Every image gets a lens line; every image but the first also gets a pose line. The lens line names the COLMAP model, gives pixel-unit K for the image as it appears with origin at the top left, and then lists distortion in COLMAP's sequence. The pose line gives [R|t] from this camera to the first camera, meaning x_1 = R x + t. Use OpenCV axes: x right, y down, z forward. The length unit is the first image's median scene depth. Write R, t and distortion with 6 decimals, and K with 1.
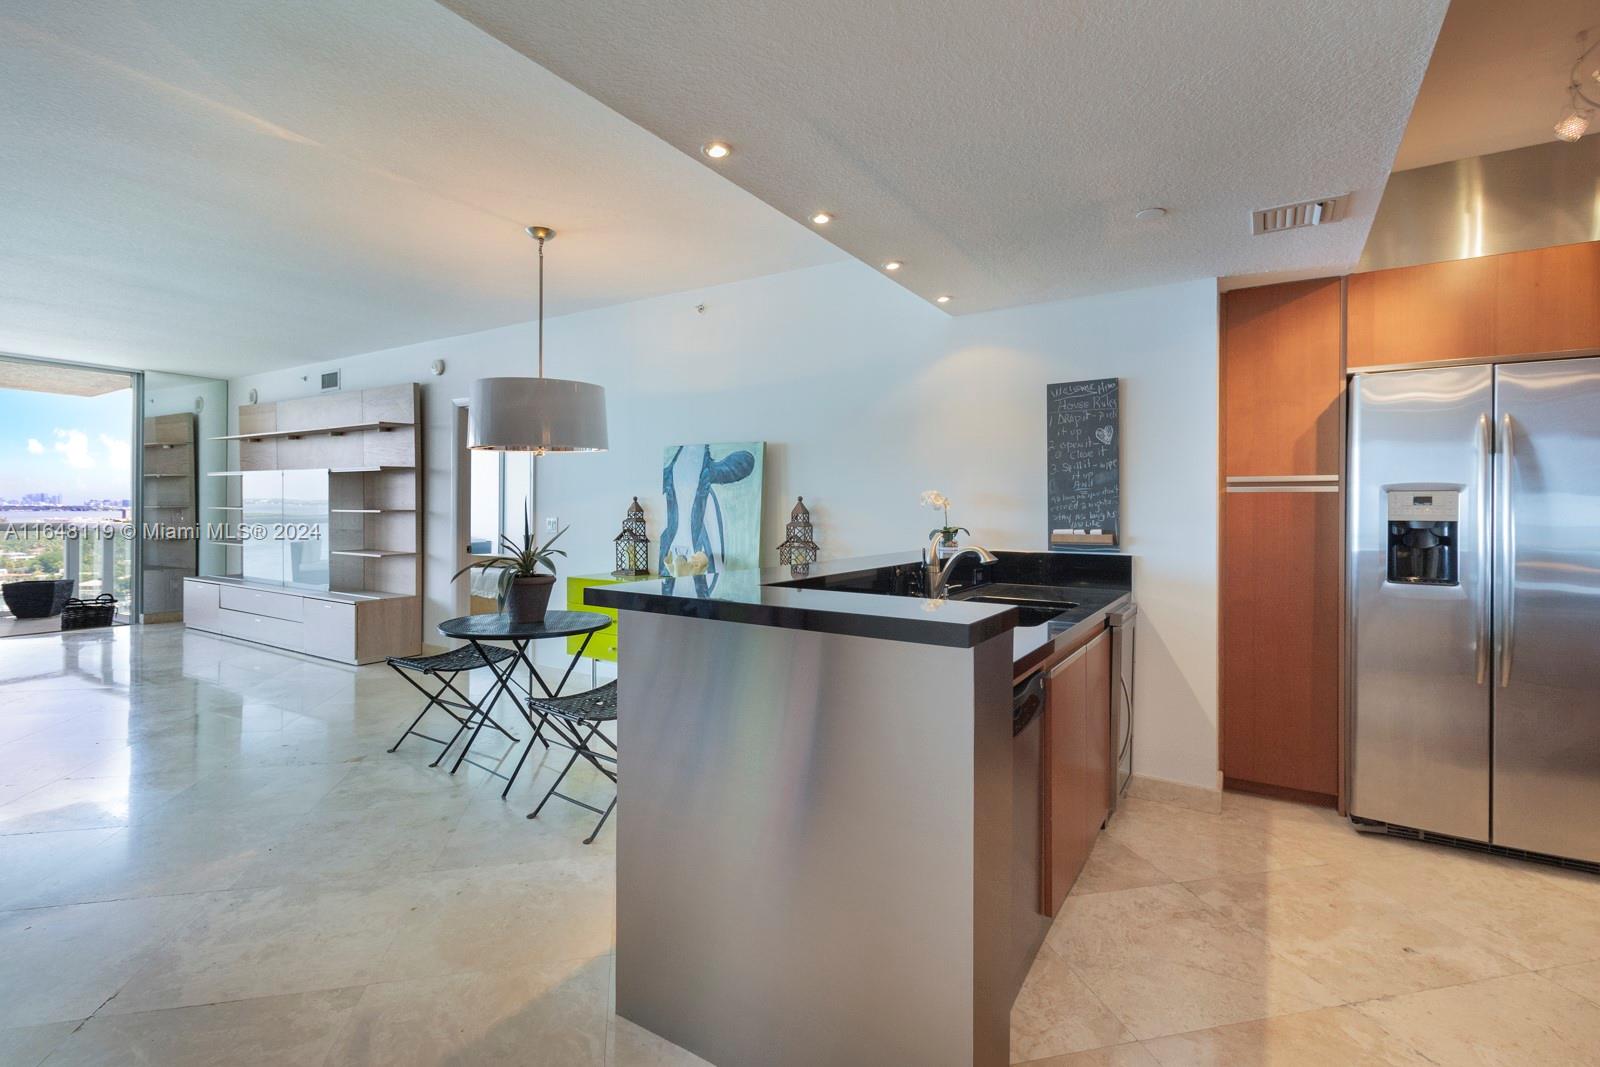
lens RADIAL K [[738.8, 0, 808.1], [0, 738.8, 509.4], [0, 0, 1]] dist [0.005713, 0.000081]
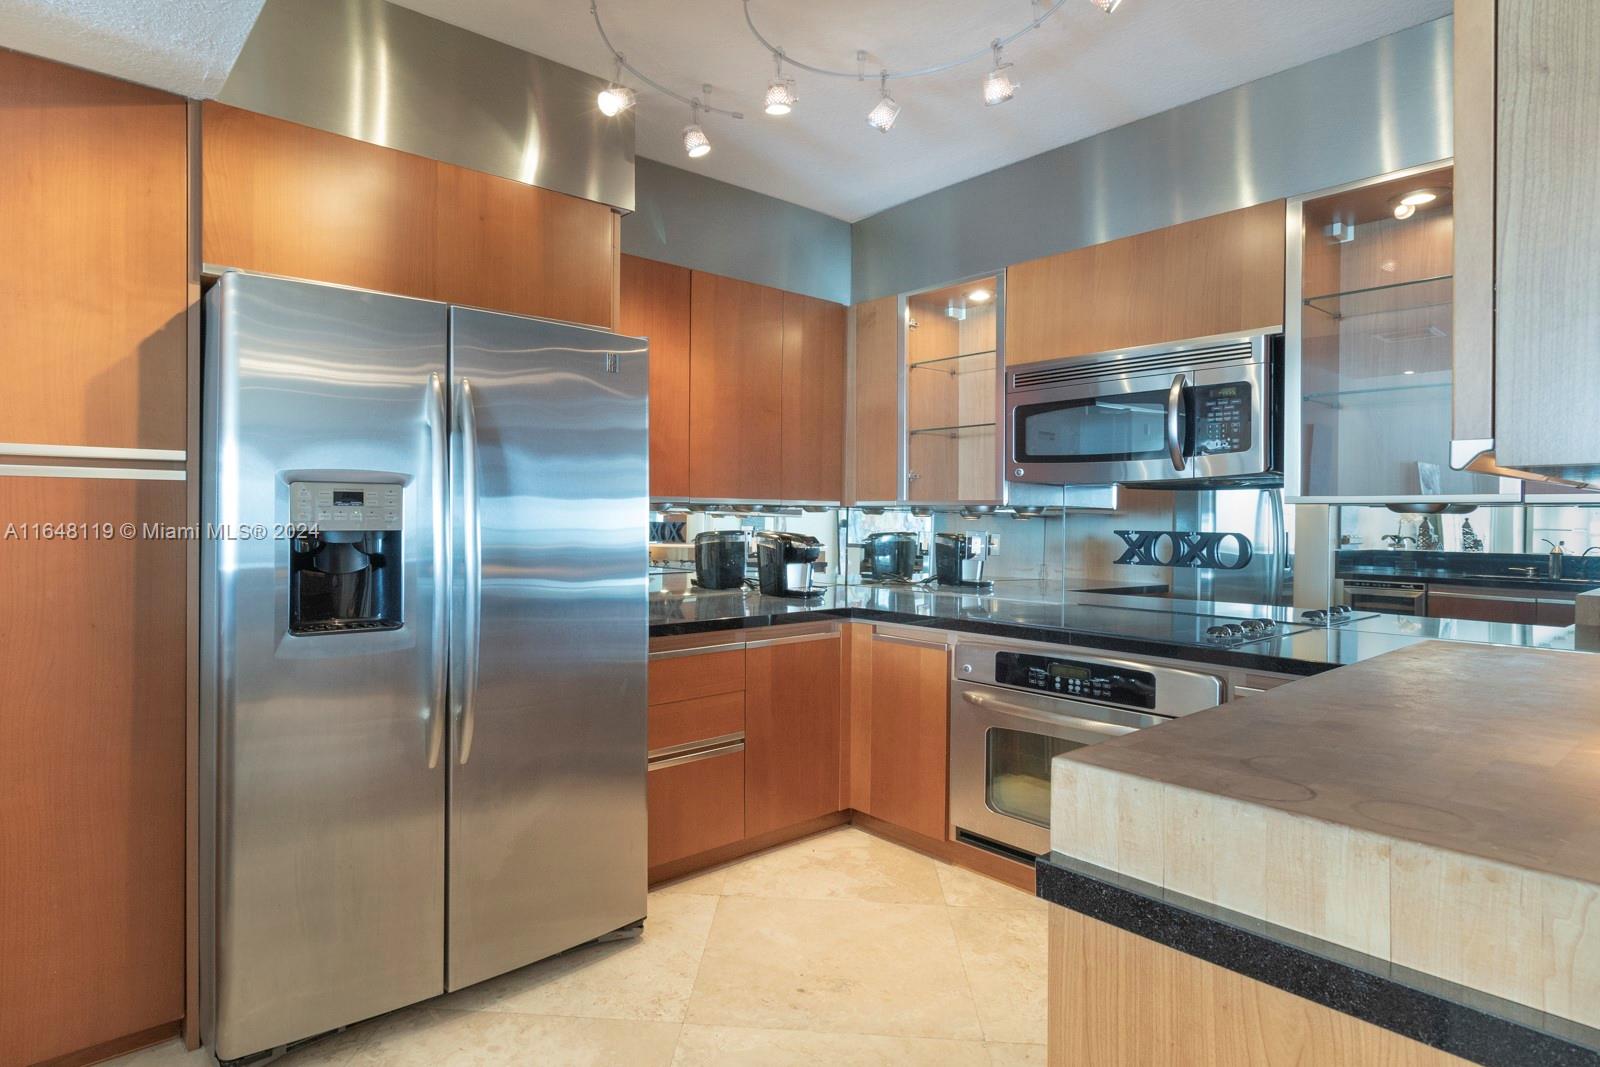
lens RADIAL K [[692.6, 0, 840.9], [0, 692.6, 516.9], [0, 0, 1]] dist [0.006634, -0.000247]
pose [[0.143943, -0.007647, 0.989556, 0.272062], [-0.002570, 0.999964, 0.008101, -0.001821], [-0.989583, -0.003709, 0.143918, 0.446345]]
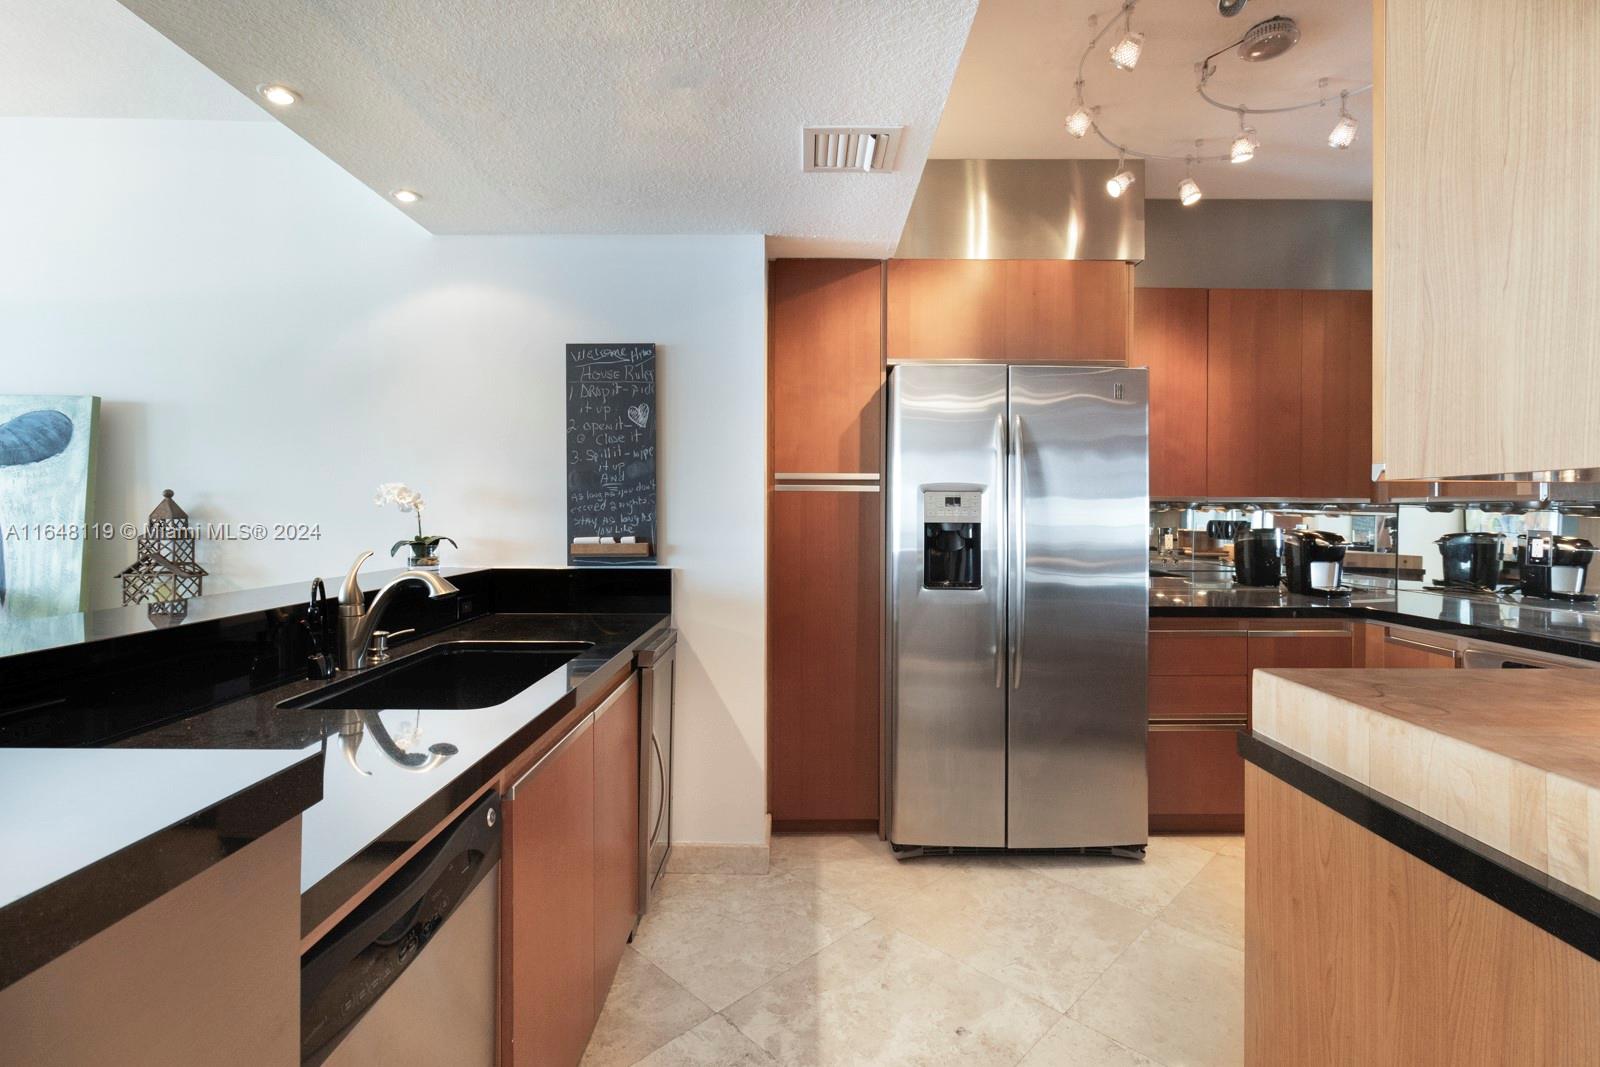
lens RADIAL K [[841.9, 0, 819.5], [0, 841.9, 512.9], [0, 0, 1]] dist [0.003679, 0.000452]
pose [[0.843417, -0.001617, 0.537257, 0.088787], [0.000408, 0.999997, 0.002370, 0.000209], [-0.537260, -0.001779, 0.843415, 0.156491]]
